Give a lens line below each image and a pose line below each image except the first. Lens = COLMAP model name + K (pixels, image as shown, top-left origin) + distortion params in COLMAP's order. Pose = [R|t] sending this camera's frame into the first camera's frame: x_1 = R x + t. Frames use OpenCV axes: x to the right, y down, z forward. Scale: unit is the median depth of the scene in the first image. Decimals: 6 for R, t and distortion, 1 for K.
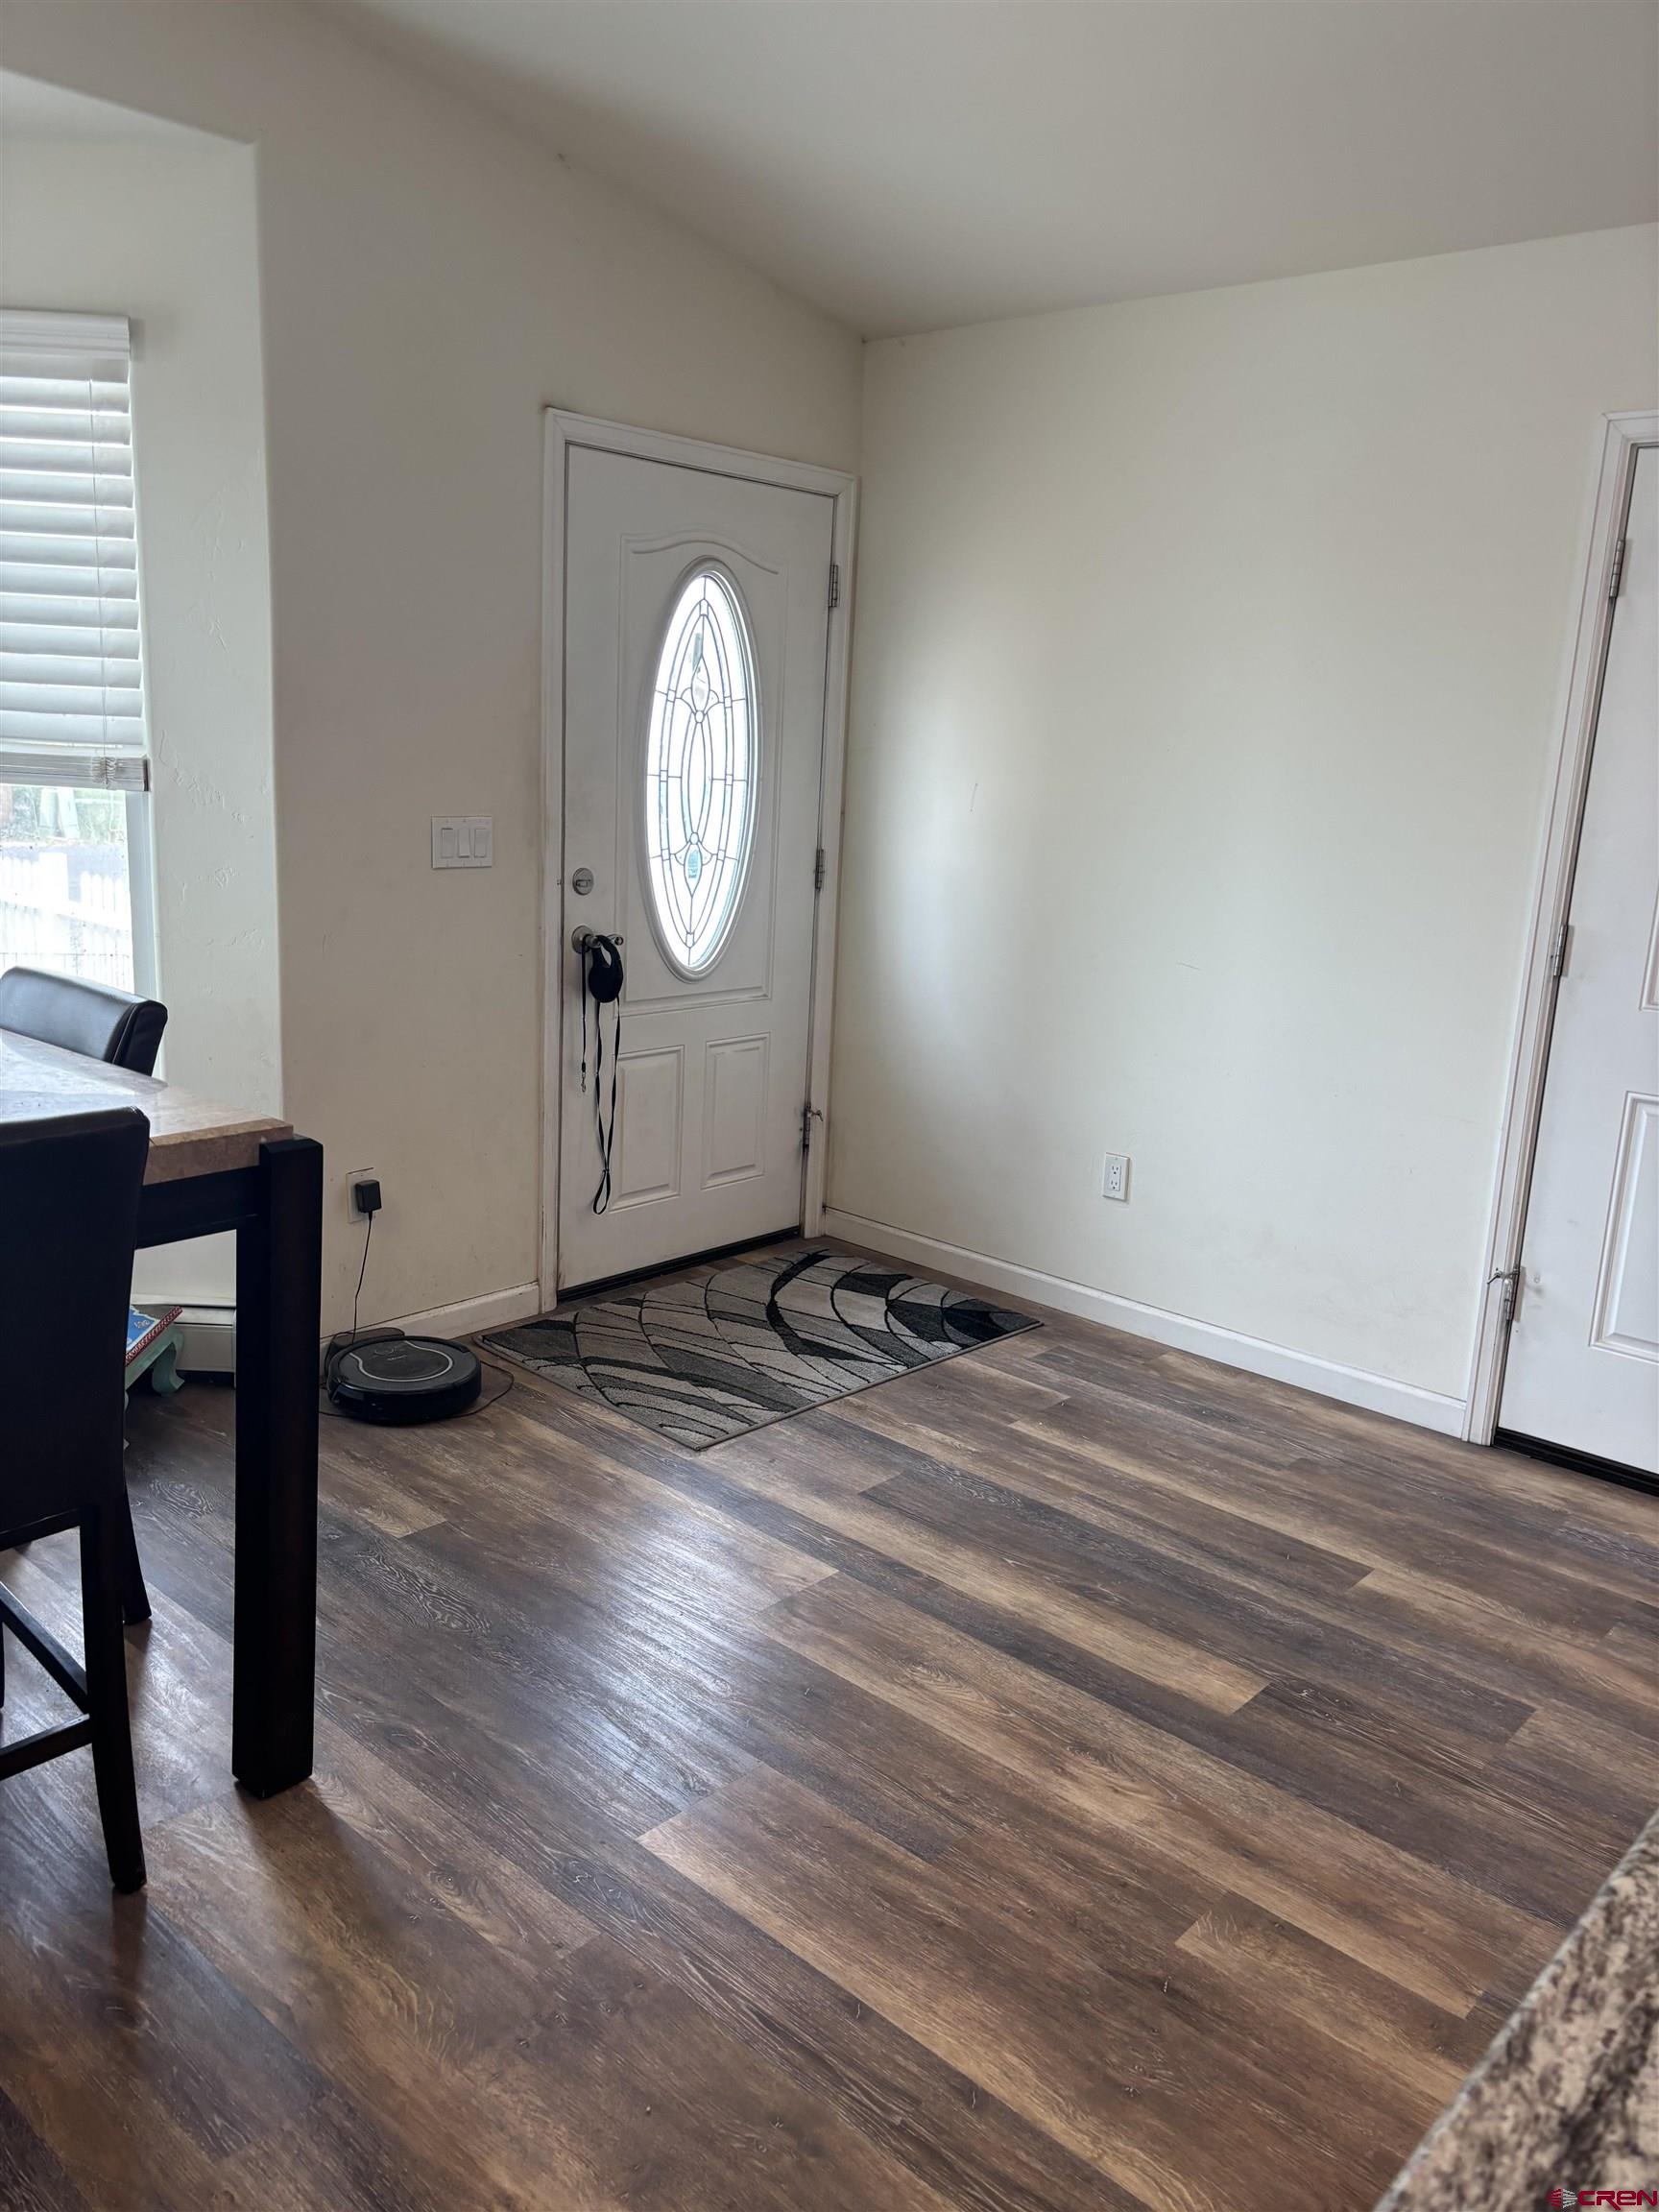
lens RADIAL K [[1672.9, 0, 810.0], [0, 1672.9, 1104.9], [0, 0, 1]] dist [0.045140, -0.041286]
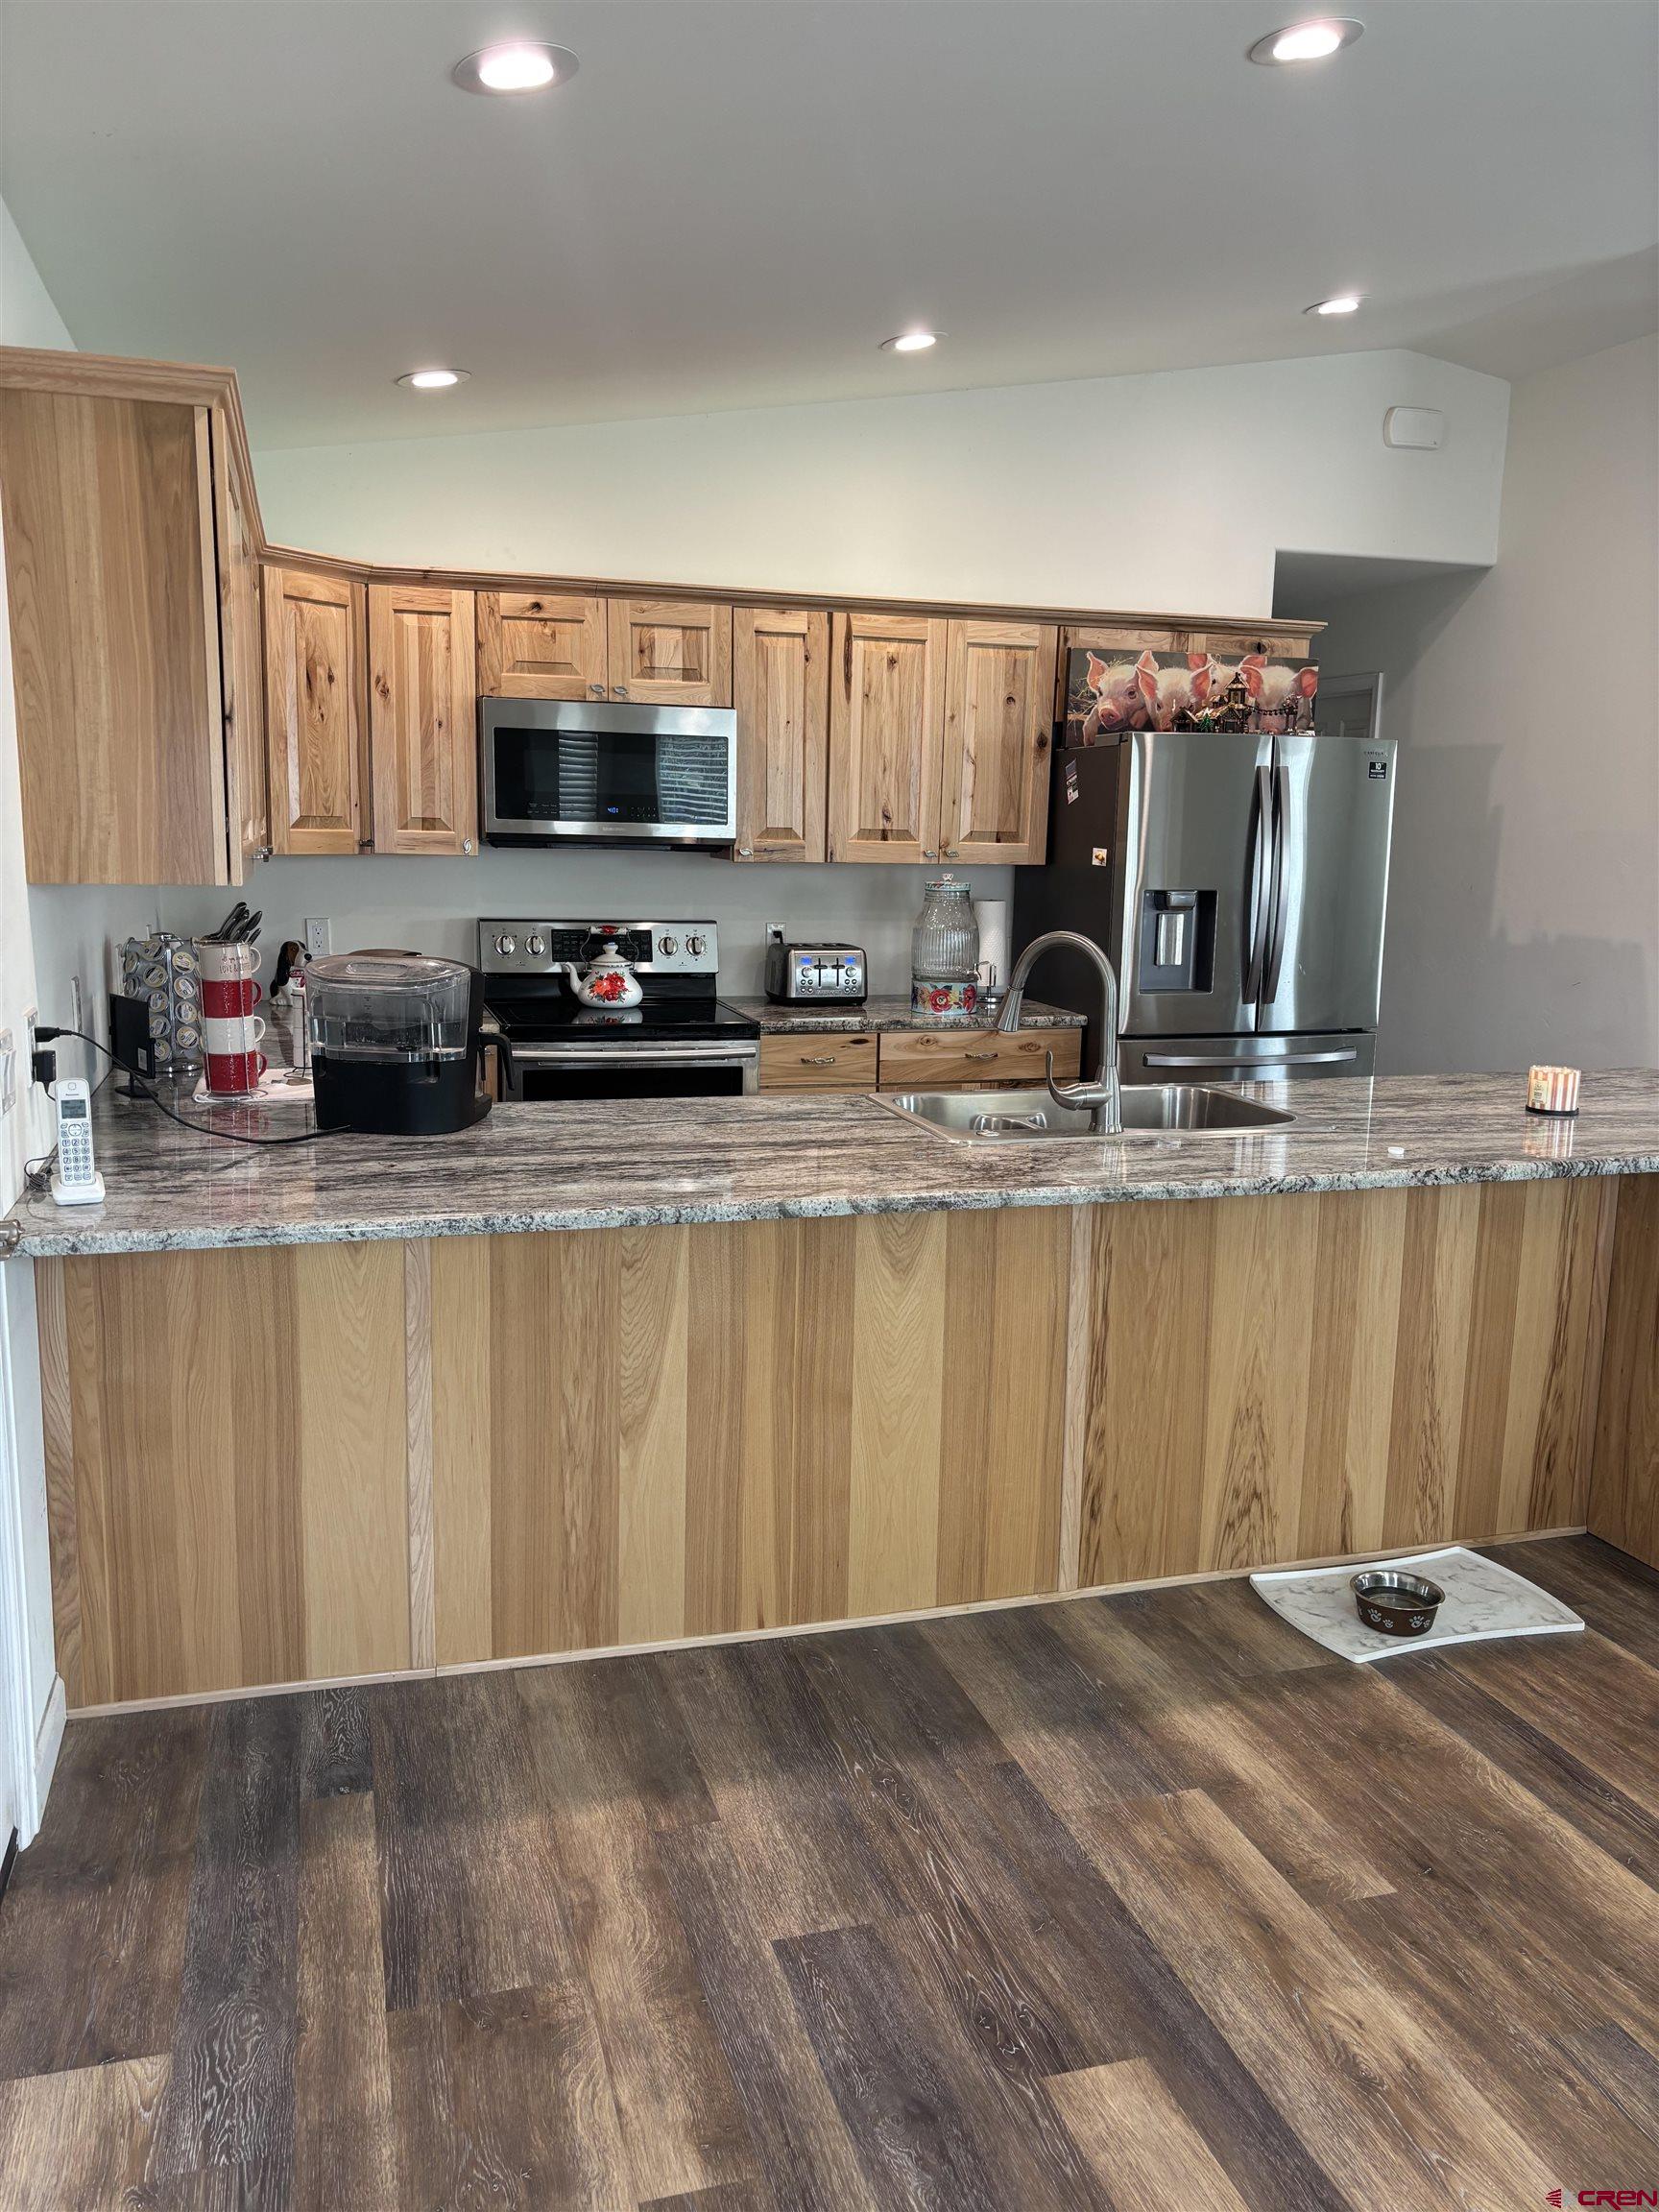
lens RADIAL K [[1670.9, 0, 822.4], [0, 1670.9, 1124.5], [0, 0, 1]] dist [0.084748, -0.105966]
pose [[-0.858695, -0.155497, 0.488328, 0.041791], [0.048974, 0.923600, 0.380217, -0.264458], [-0.510142, 0.350406, -0.785475, 1.155345]]
